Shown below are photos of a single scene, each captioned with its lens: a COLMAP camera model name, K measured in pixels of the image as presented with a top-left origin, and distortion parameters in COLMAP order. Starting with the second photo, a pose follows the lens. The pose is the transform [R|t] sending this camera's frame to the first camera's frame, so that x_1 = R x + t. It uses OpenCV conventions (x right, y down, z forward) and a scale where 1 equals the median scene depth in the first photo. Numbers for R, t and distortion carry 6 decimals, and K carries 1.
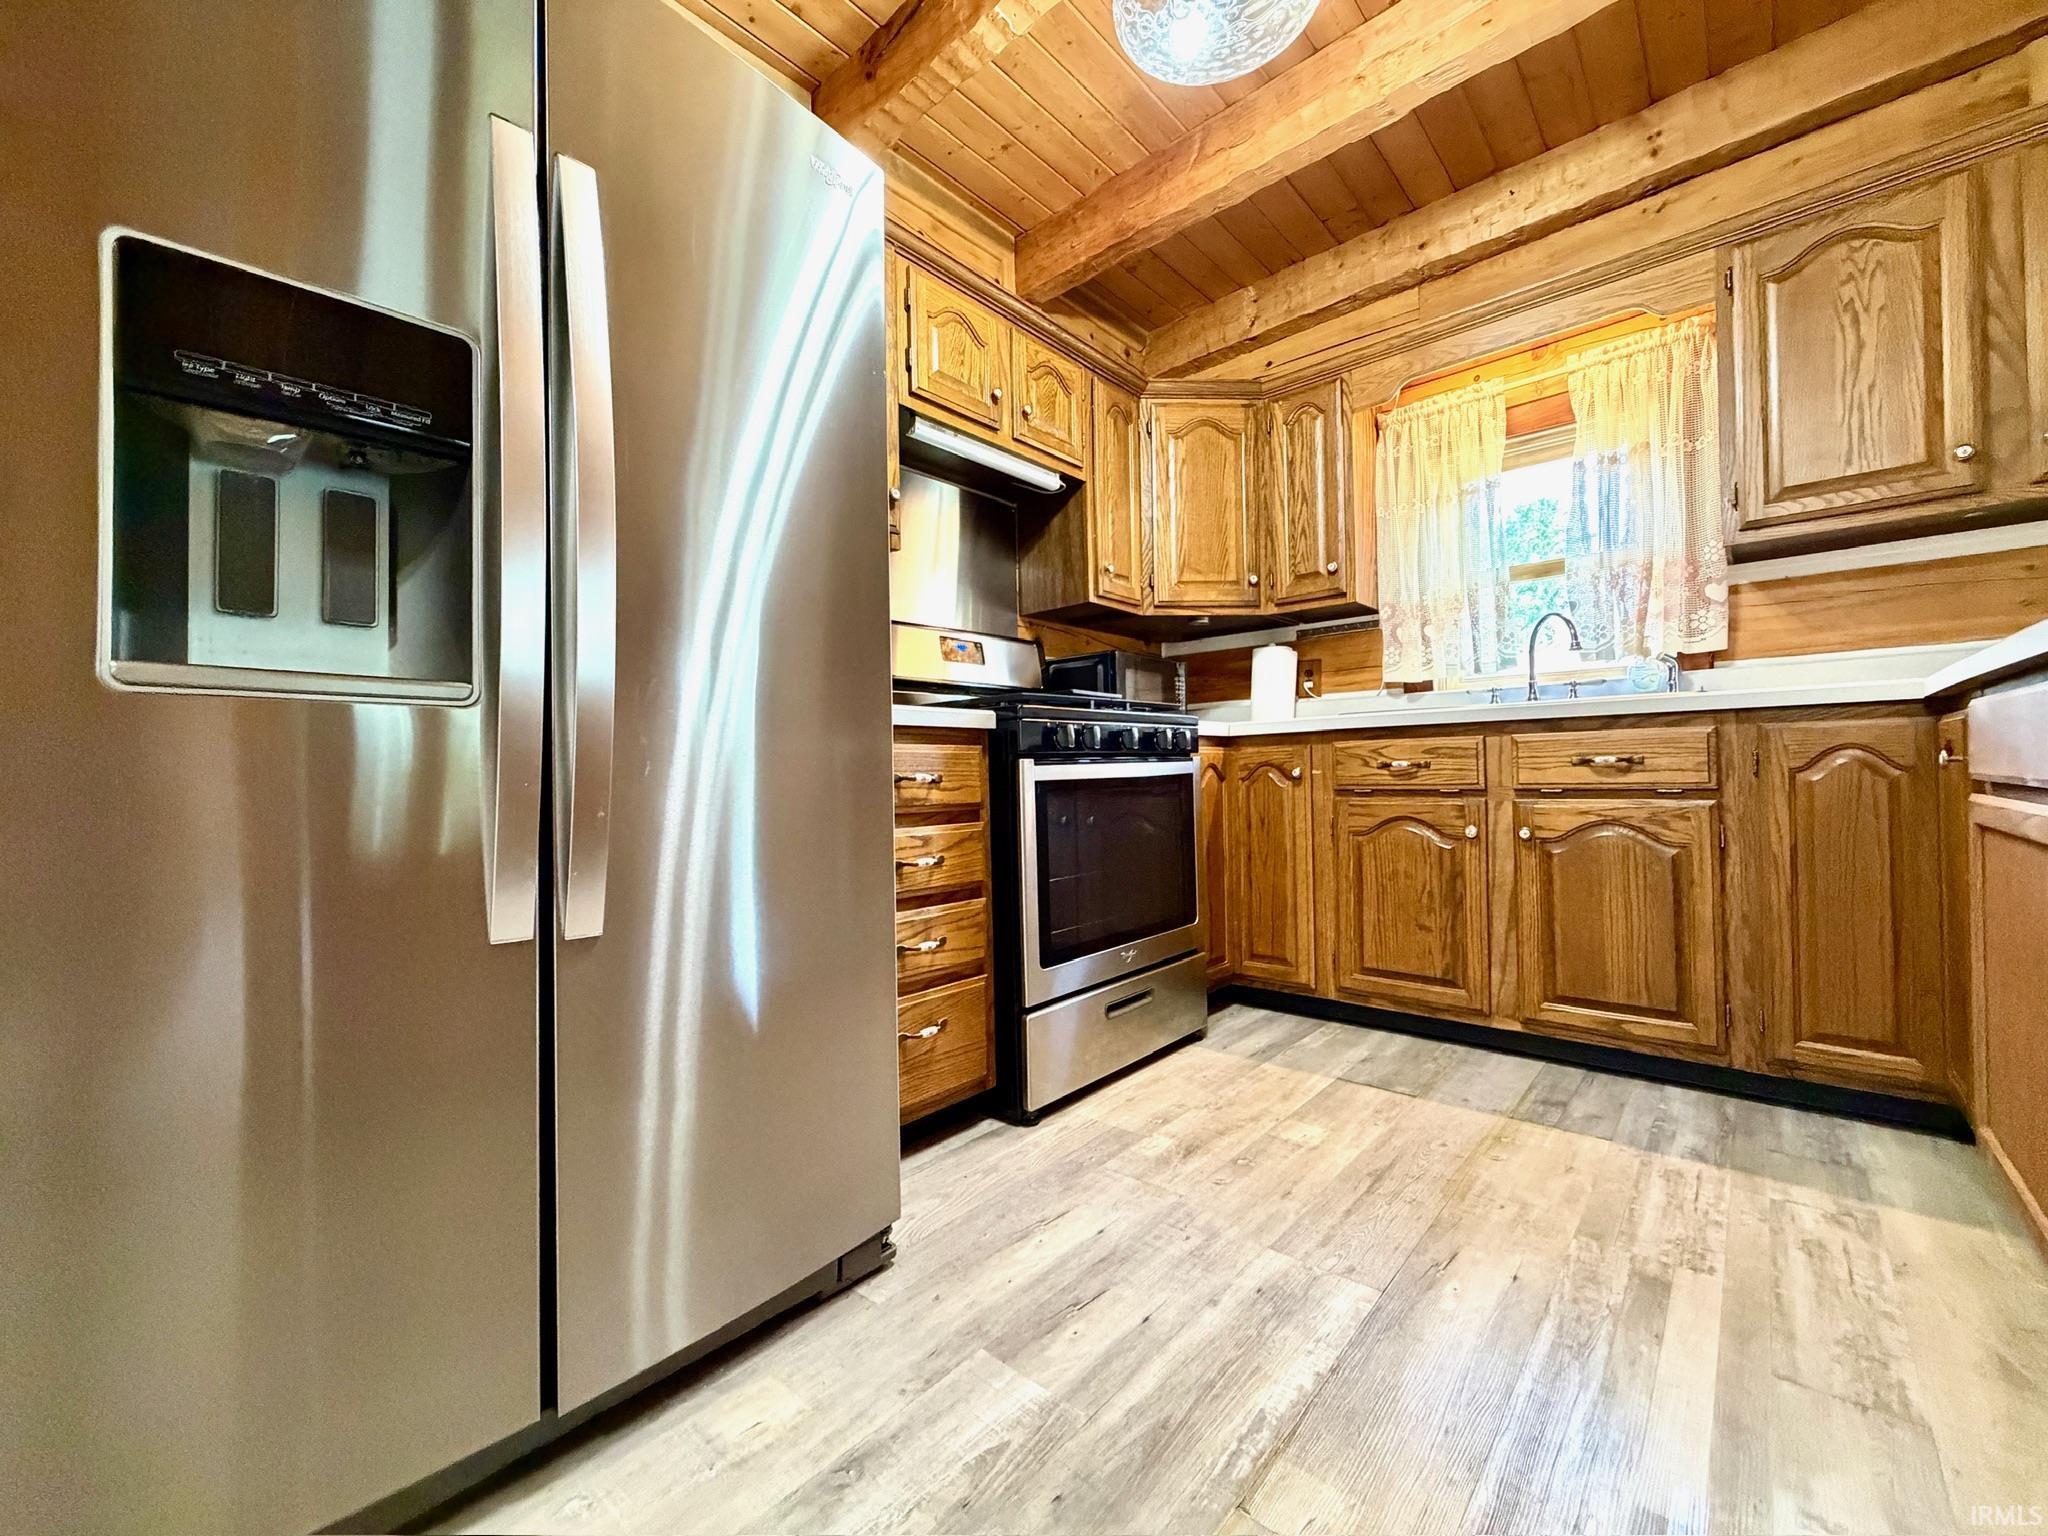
lens RADIAL K [[816.4, 0, 1017.3], [0, 816.4, 765.1], [0, 0, 1]] dist [0.001566, -0.000443]
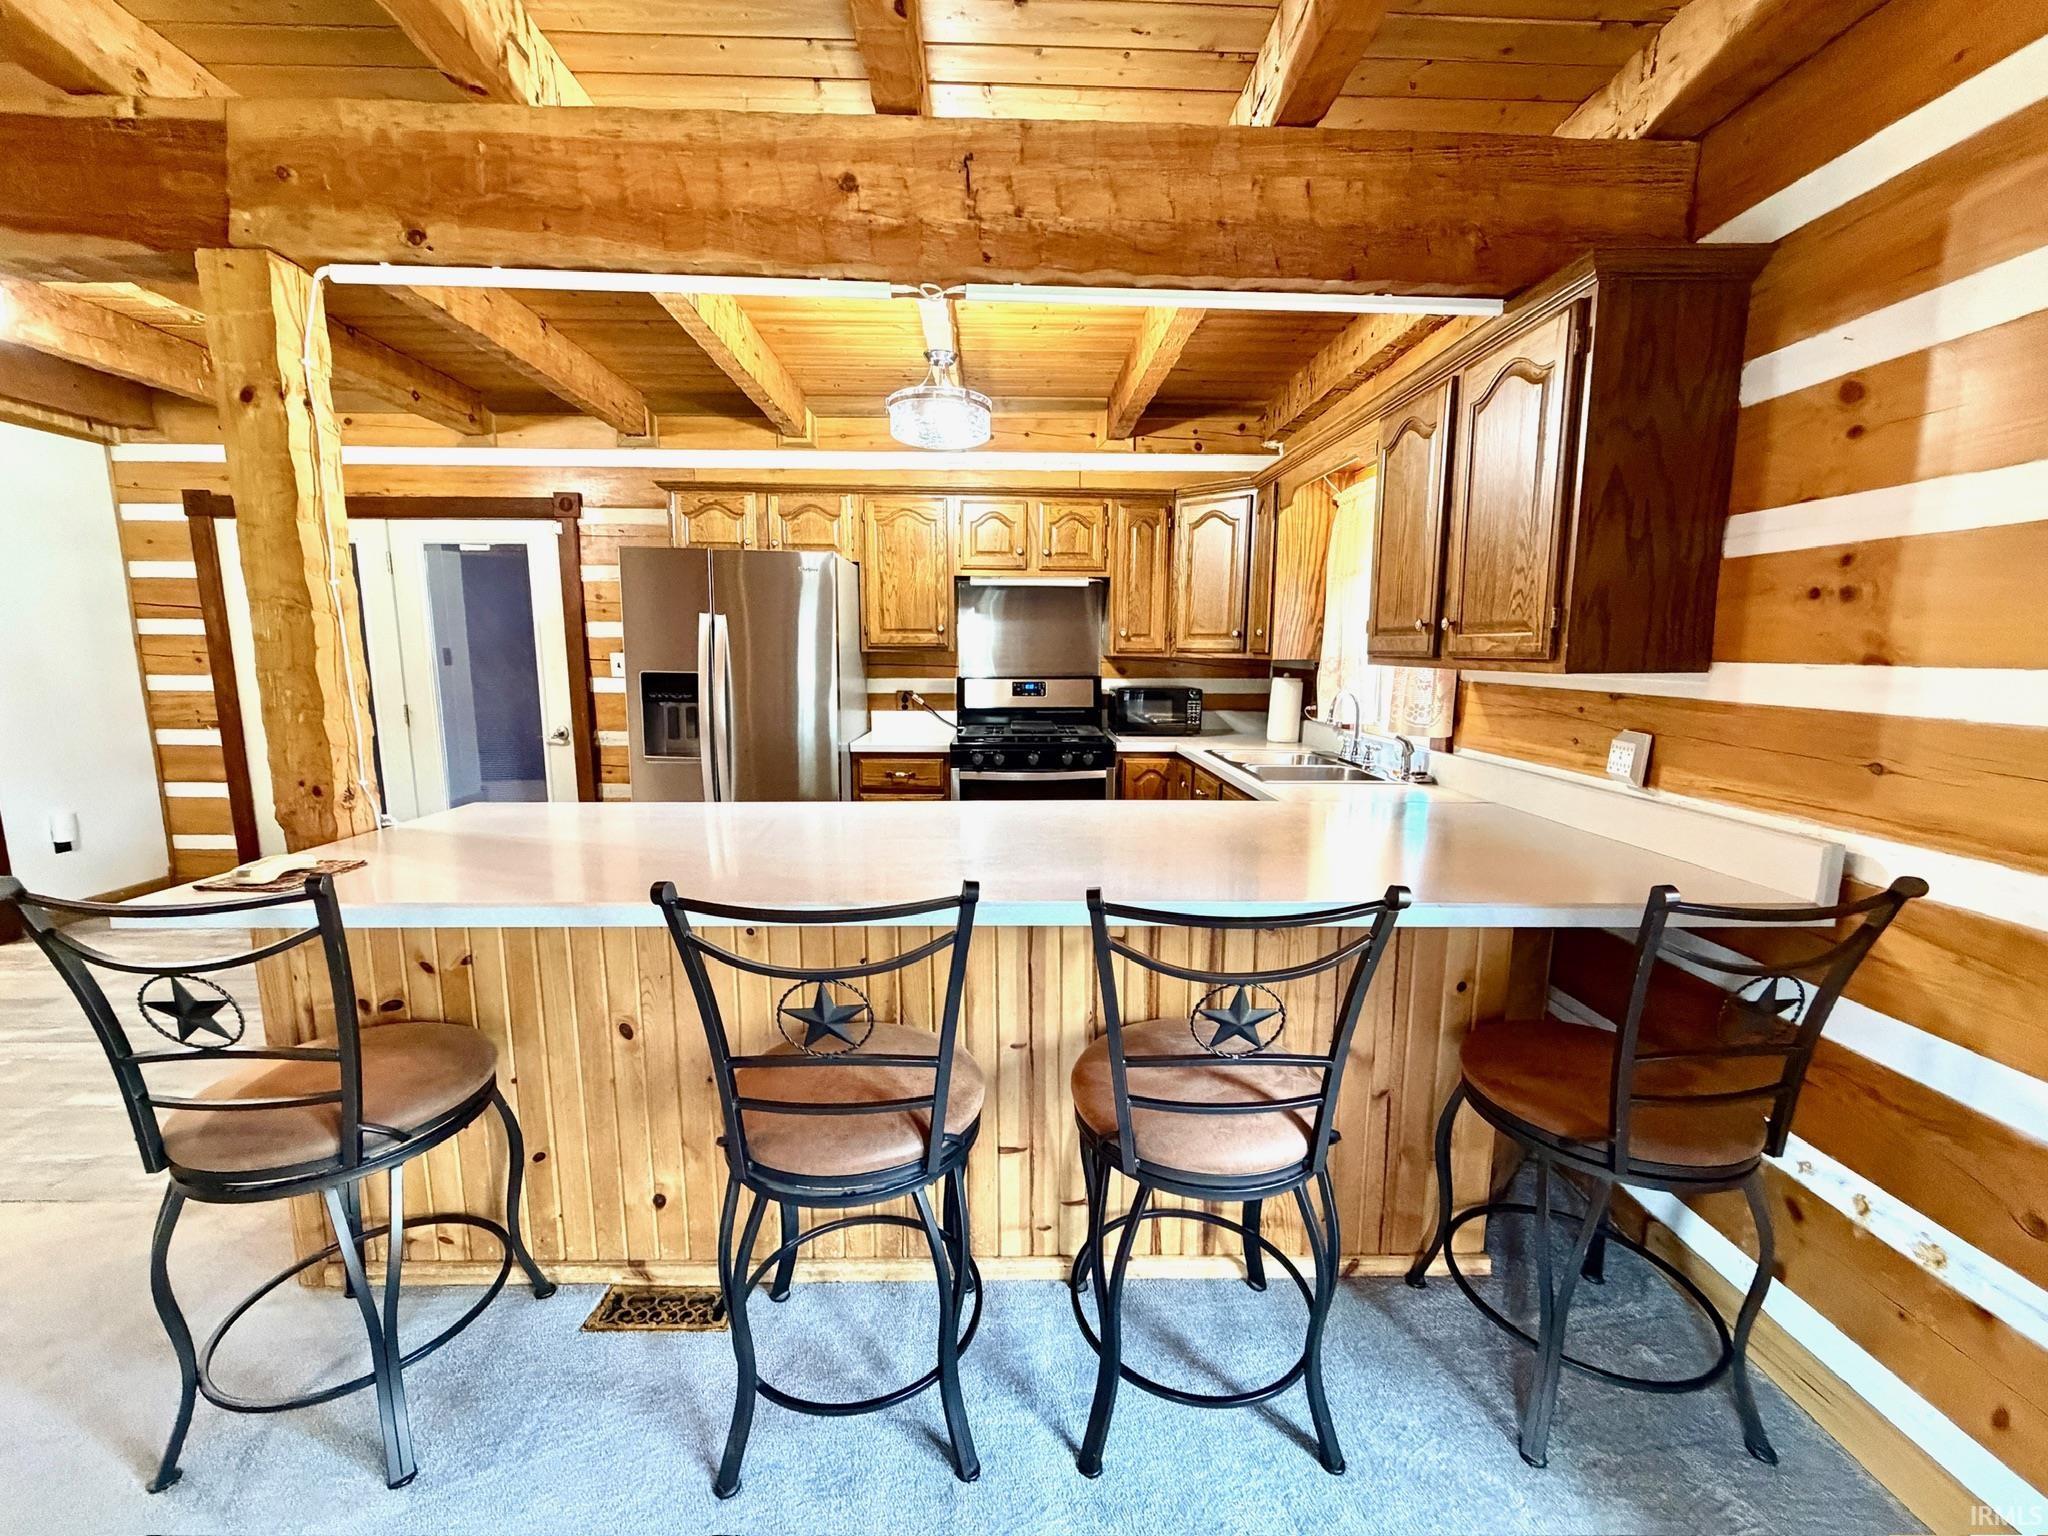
lens RADIAL K [[816.4, 0, 1019.2], [0, 816.4, 763.2], [0, 0, 1]] dist [0.001566, -0.000443]
pose [[0.683166, 0.126977, -0.719139, 1.407700], [-0.012497, 0.986656, 0.162340, -0.312947], [0.730156, -0.101918, 0.675637, -0.260673]]
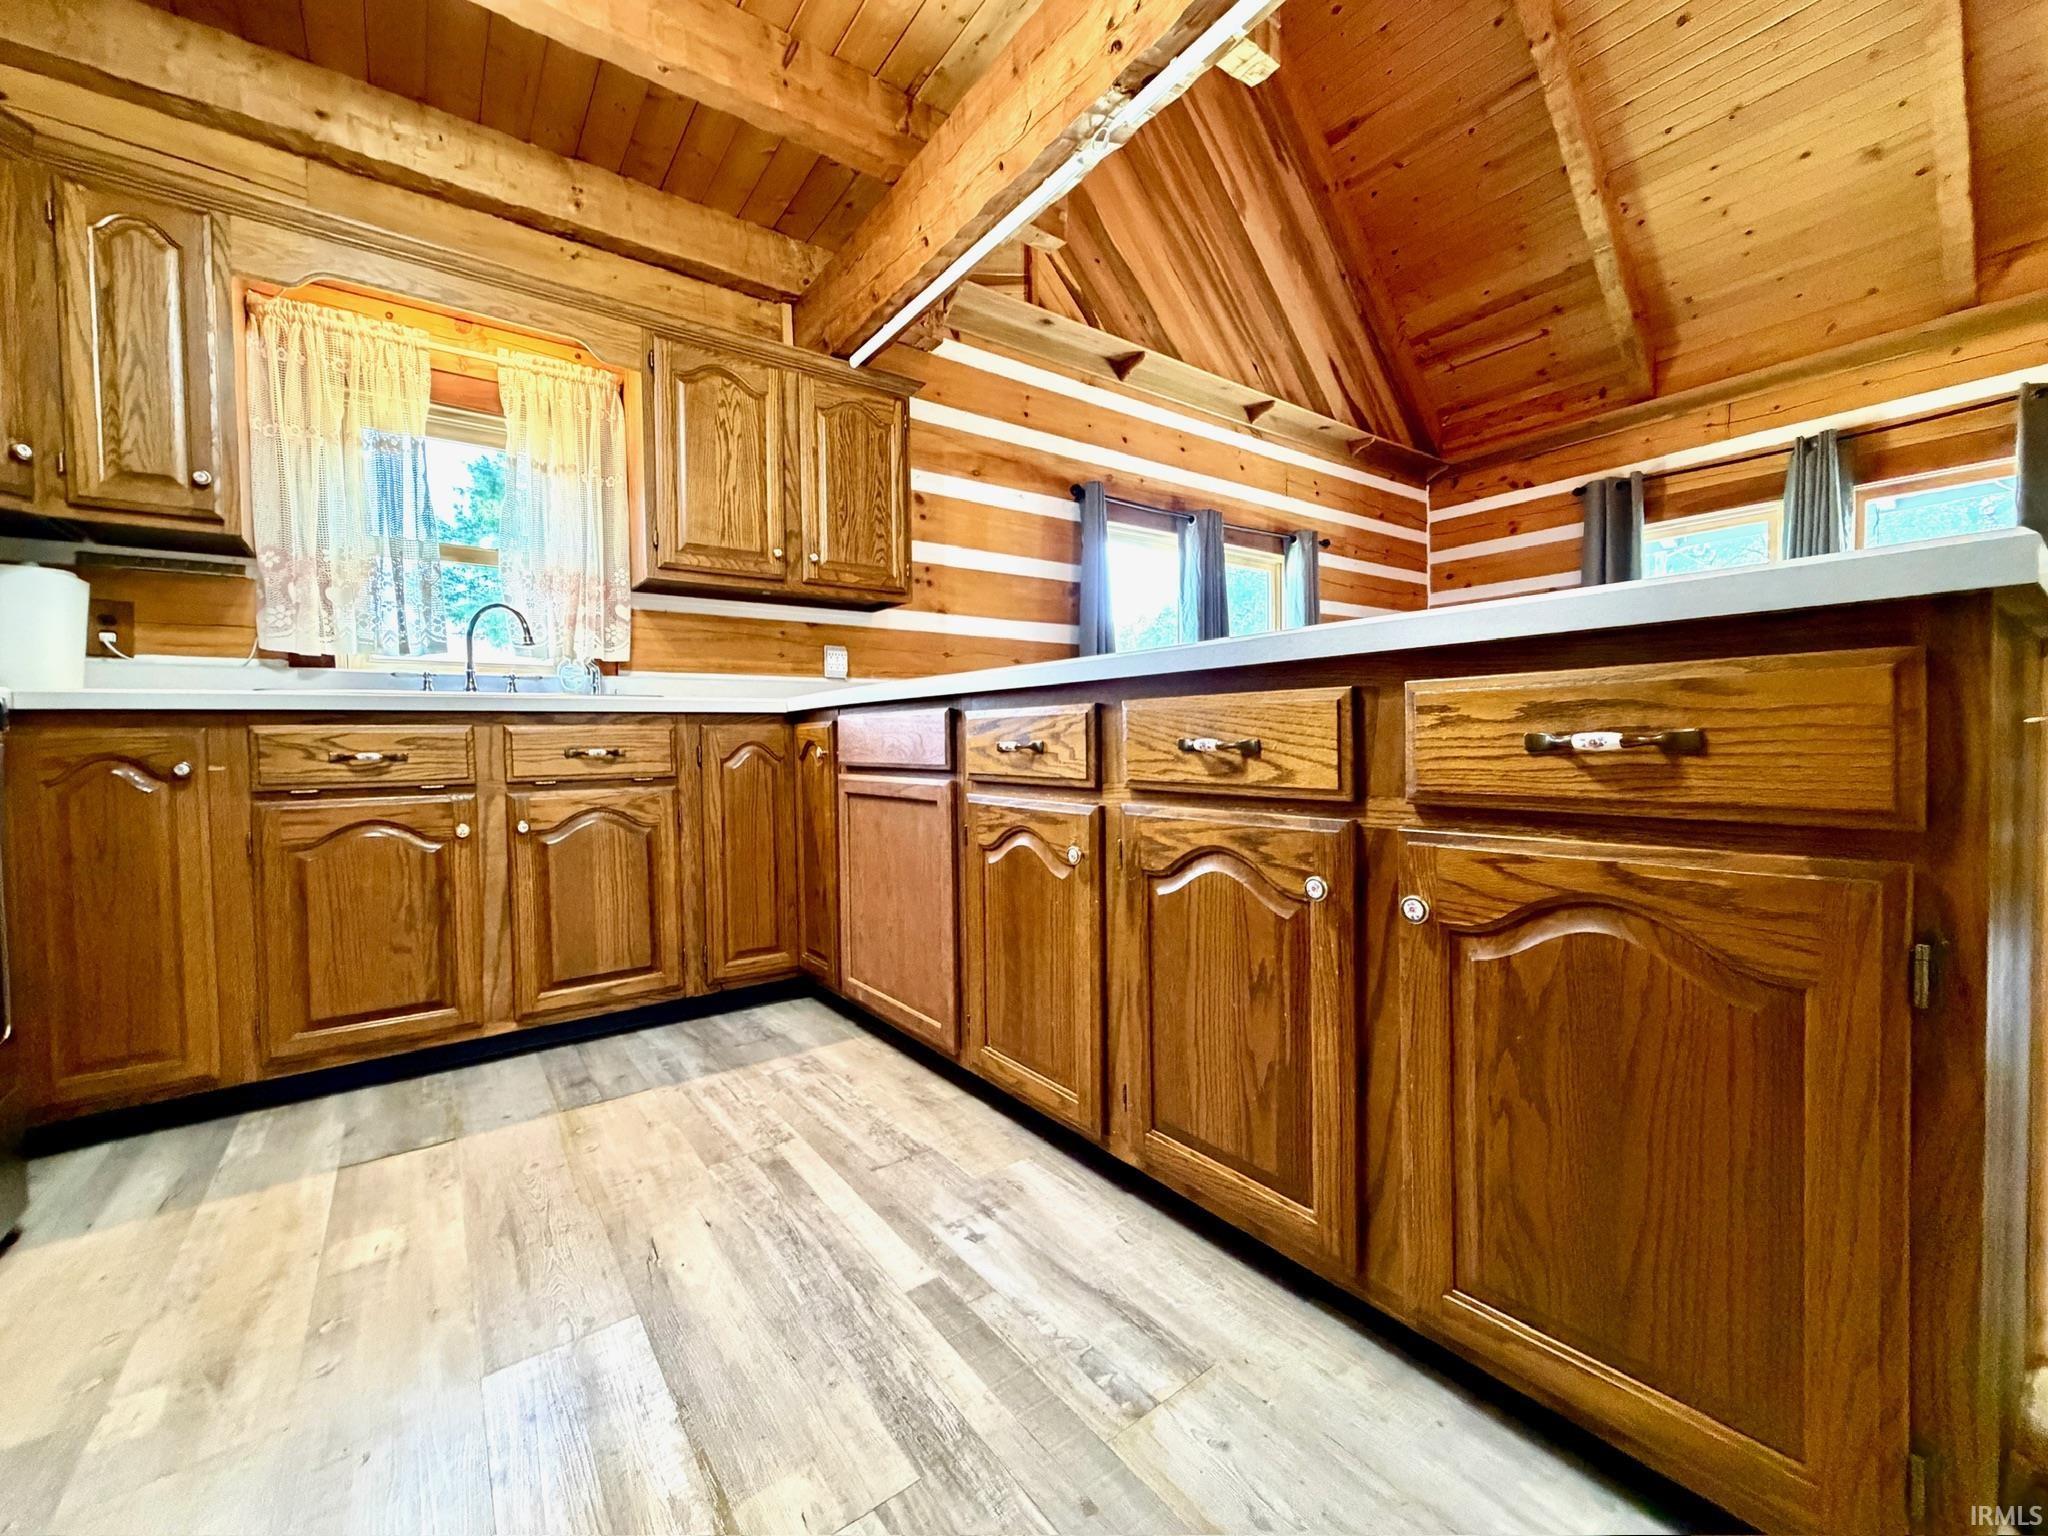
lens RADIAL K [[816.4, 0, 1019.7], [0, 816.4, 766.5], [0, 0, 1]] dist [0.001566, -0.000443]
pose [[0.195078, -0.011746, 0.980717, -0.218559], [0.004274, 0.999929, 0.011126, 0.002232], [-0.980778, 0.002021, 0.195114, 0.218011]]
